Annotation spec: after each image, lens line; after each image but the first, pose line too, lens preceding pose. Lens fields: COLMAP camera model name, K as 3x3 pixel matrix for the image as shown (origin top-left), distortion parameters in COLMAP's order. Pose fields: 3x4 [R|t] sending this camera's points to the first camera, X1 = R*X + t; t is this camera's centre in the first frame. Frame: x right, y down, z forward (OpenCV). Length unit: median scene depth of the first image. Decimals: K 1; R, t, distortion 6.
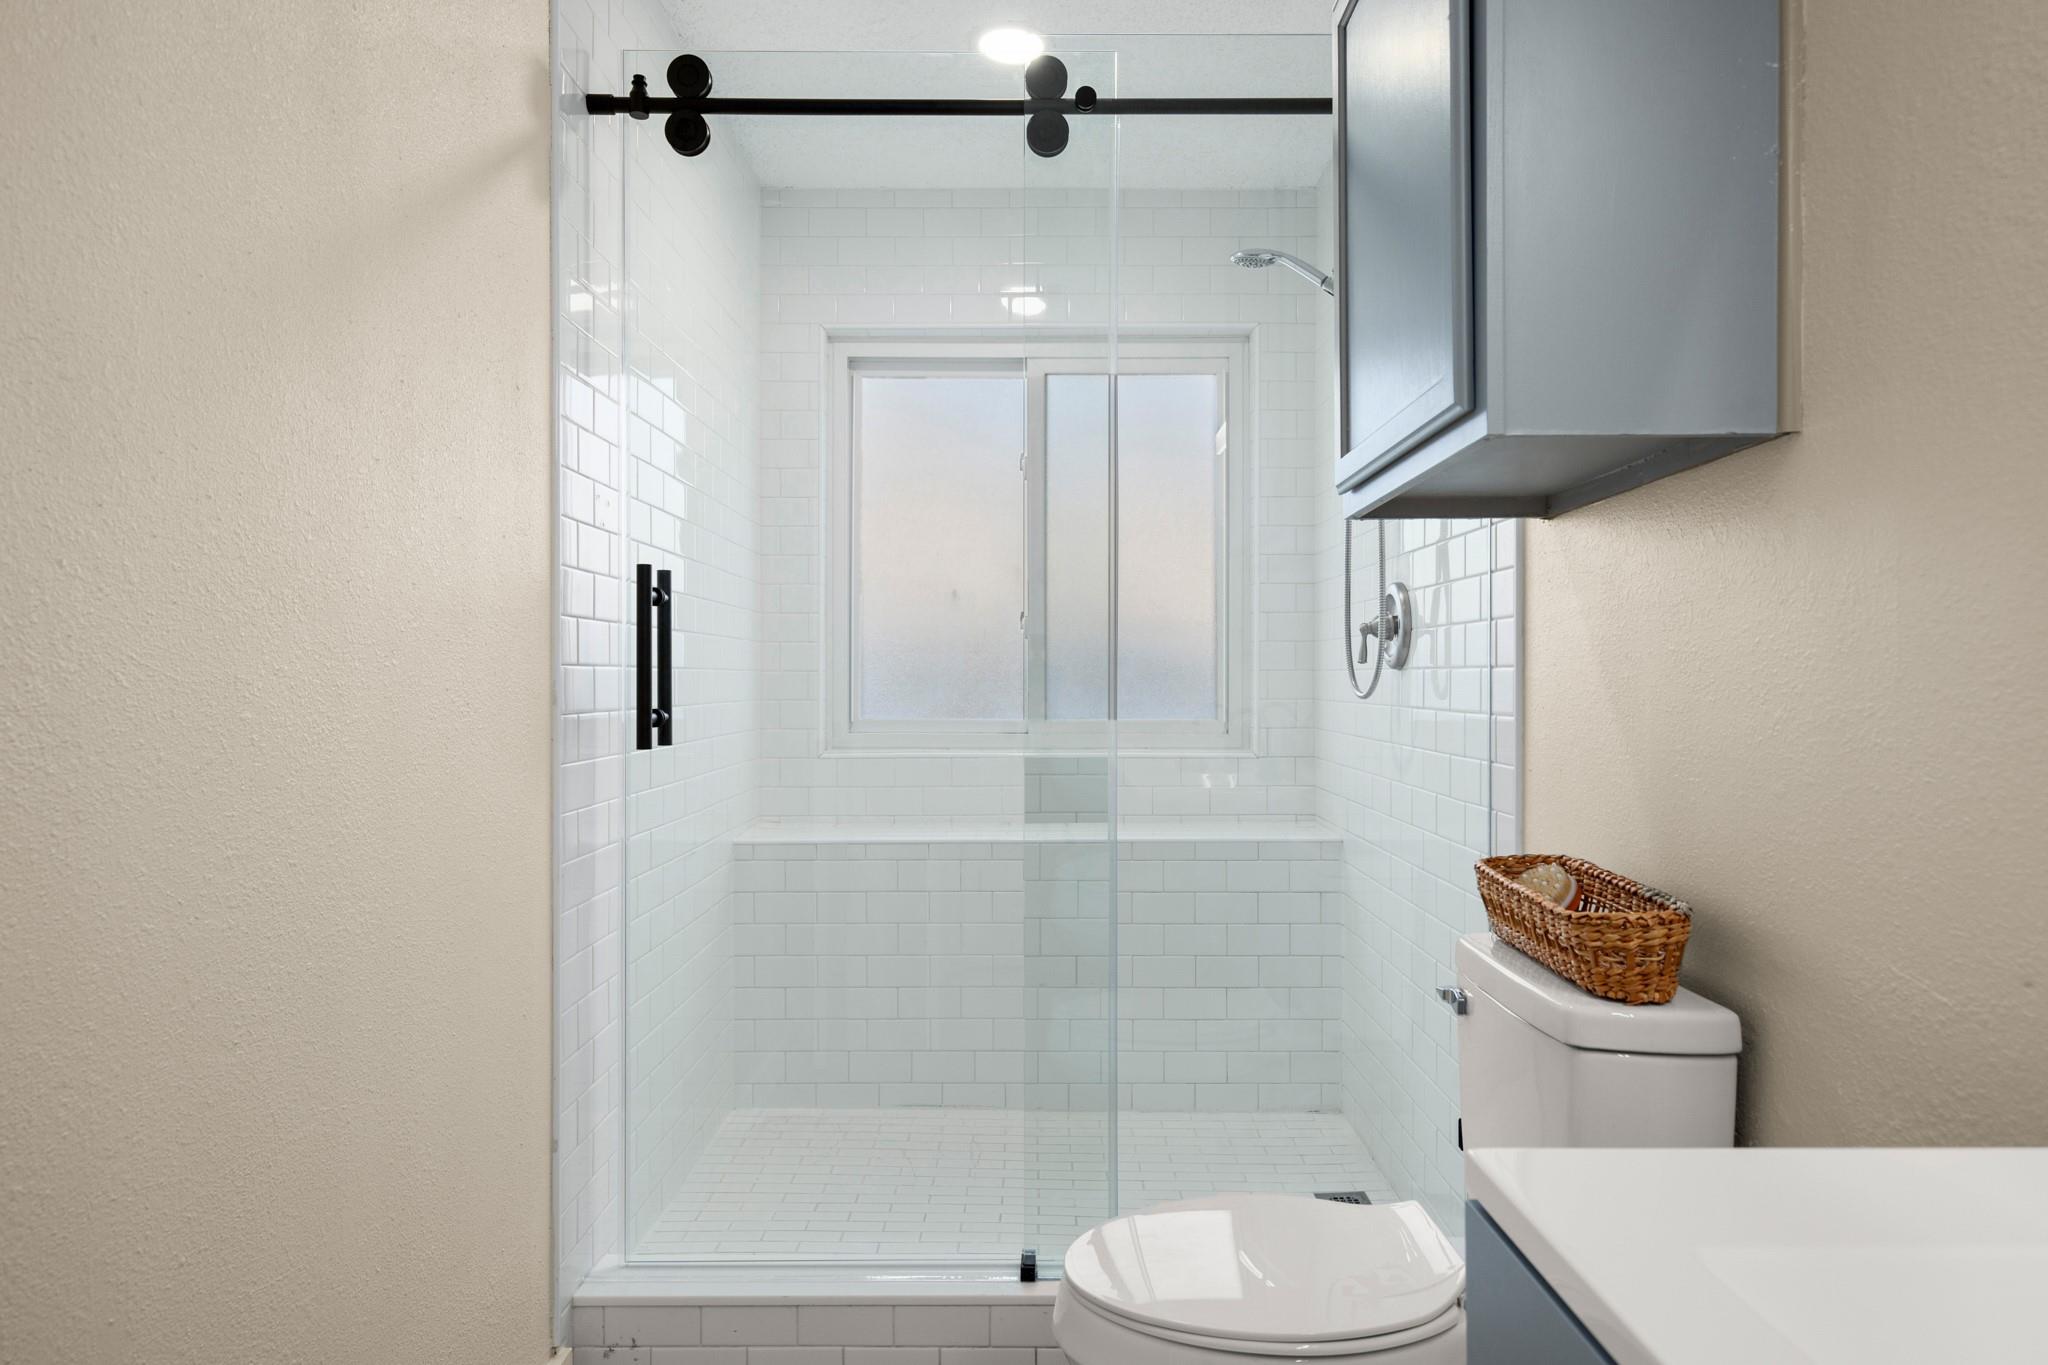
lens RADIAL K [[1276.0, 0, 1030.4], [0, 1276.0, 678.8], [0, 0, 1]] dist [0.019044, -0.002934]
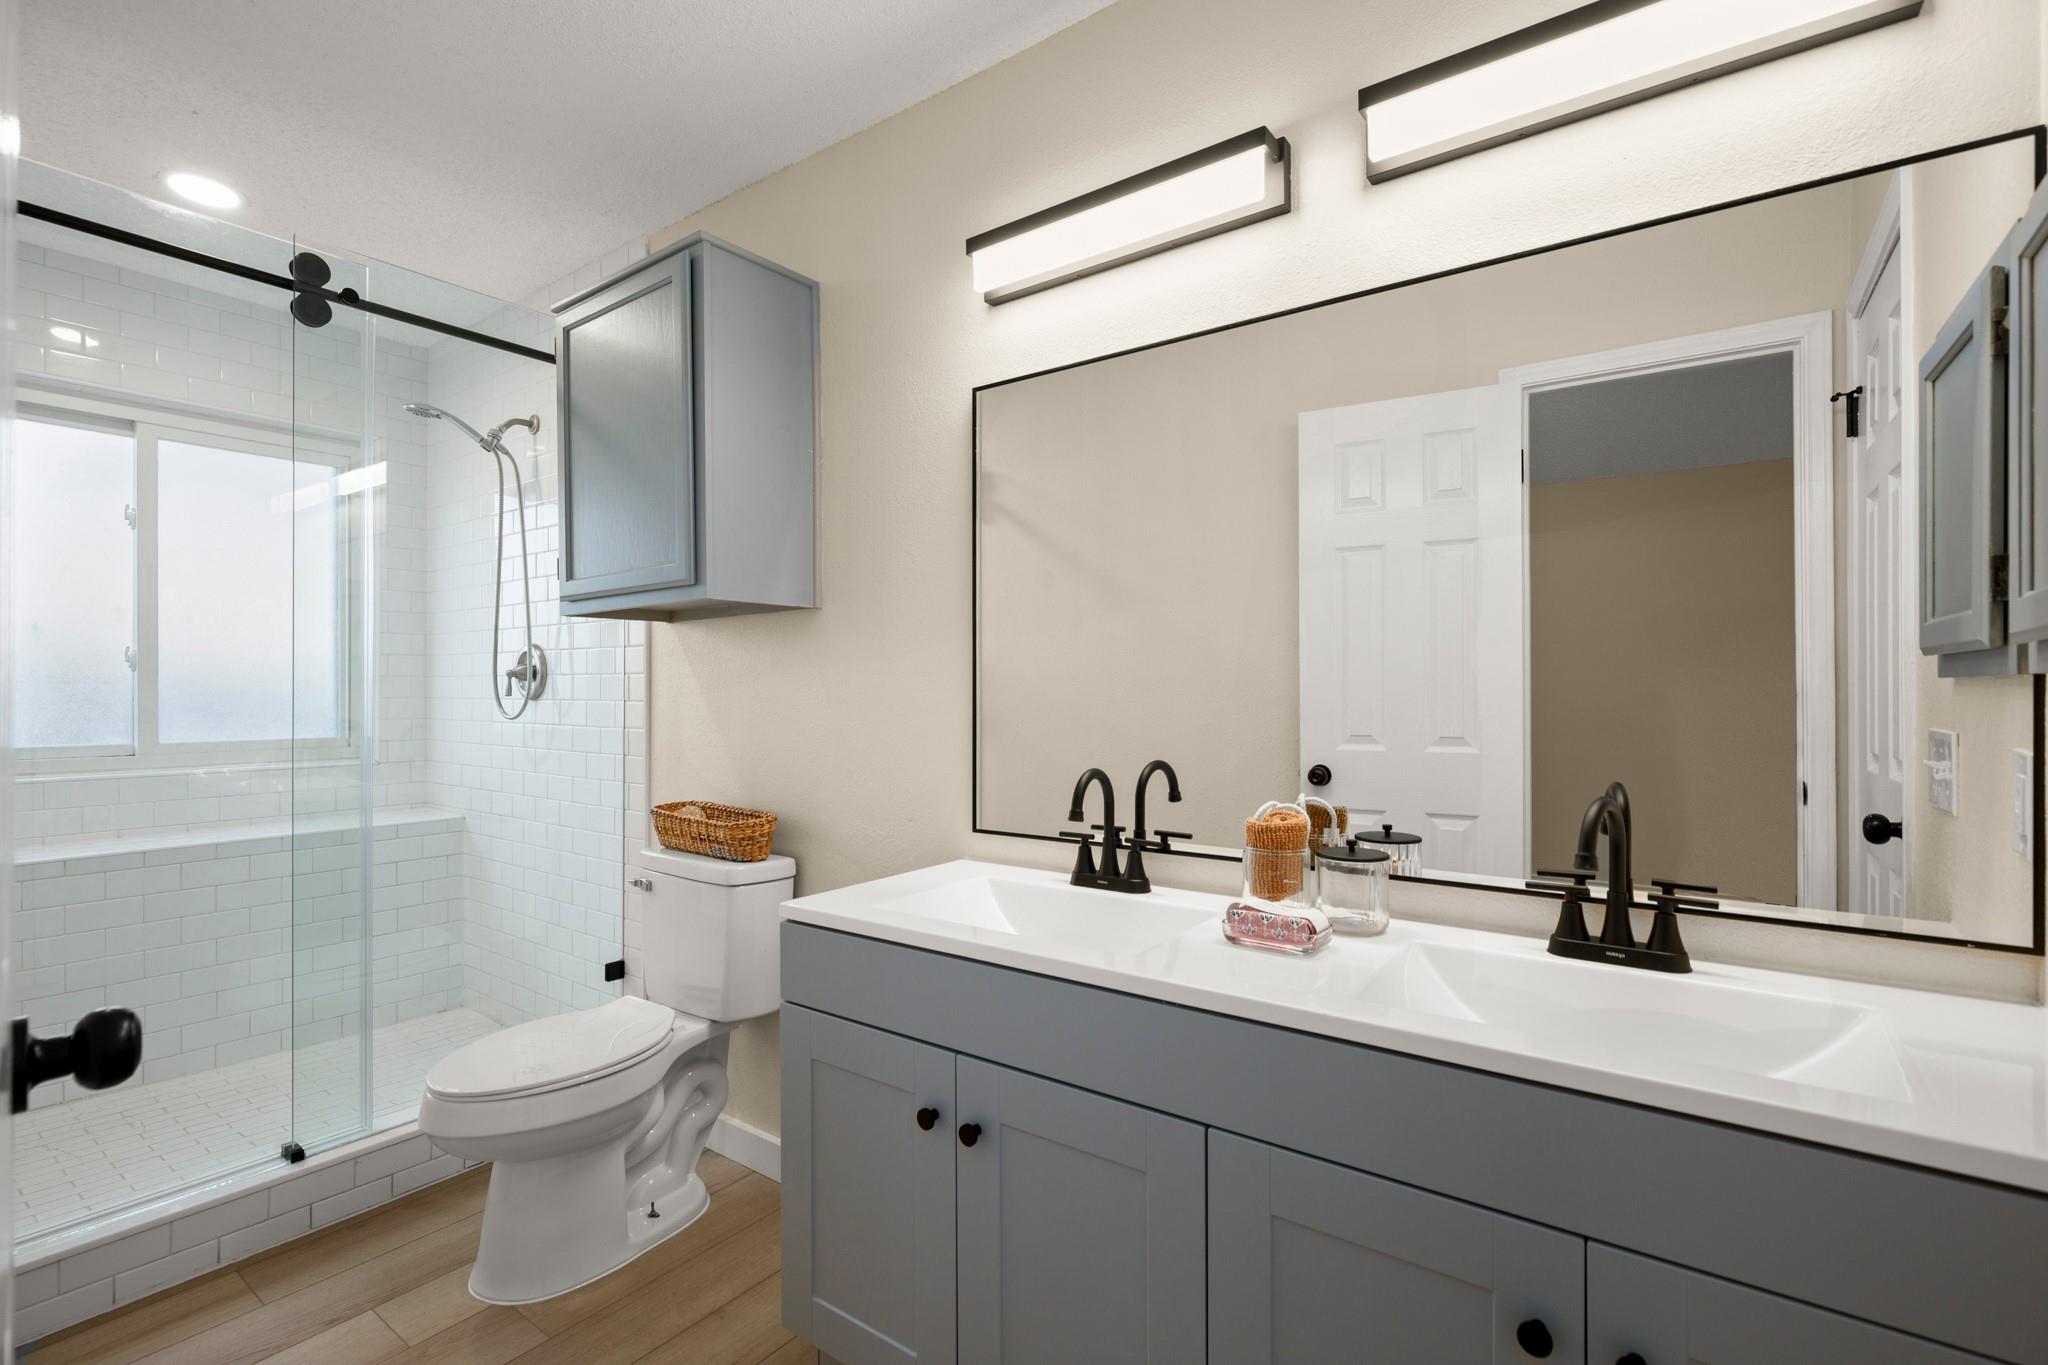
lens RADIAL K [[922.6, 0, 1019.4], [0, 922.6, 694.2], [0, 0, 1]] dist [0.000295, -0.002542]
pose [[0.598930, -0.002291, 0.800798, -0.323076], [0.001011, 0.999997, 0.002105, -0.020854], [-0.800801, -0.000451, 0.598931, -0.184717]]
